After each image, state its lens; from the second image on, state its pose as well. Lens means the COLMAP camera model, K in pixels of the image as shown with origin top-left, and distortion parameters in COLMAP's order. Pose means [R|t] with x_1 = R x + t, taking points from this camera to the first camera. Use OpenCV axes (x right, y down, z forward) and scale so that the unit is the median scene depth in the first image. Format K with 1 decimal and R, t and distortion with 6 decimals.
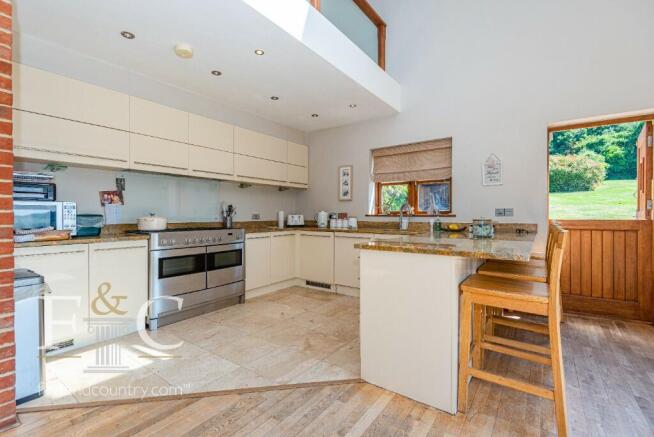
lens RADIAL K [[312.7, 0, 306.8], [0, 312.7, 219.4], [0, 0, 1]] dist [0.018620, -0.000843]
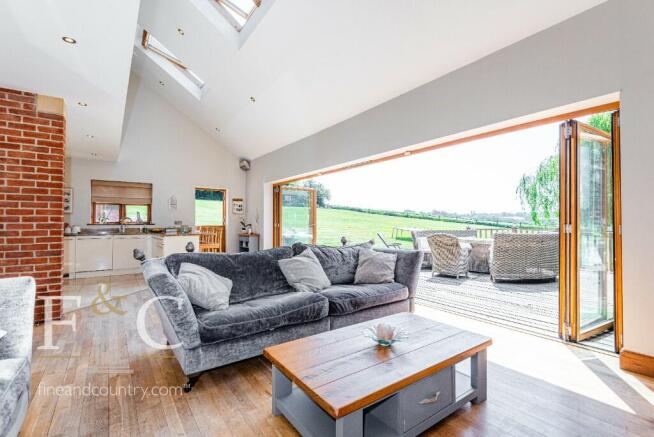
lens RADIAL K [[312.7, 0, 316.1], [0, 312.7, 218.4], [0, 0, 1]] dist [0.018620, -0.000843]
pose [[0.279273, 0.017272, 0.960056, -1.096740], [0.014072, 0.999657, -0.022078, 0.008278], [-0.960109, 0.019675, 0.278934, -0.499790]]
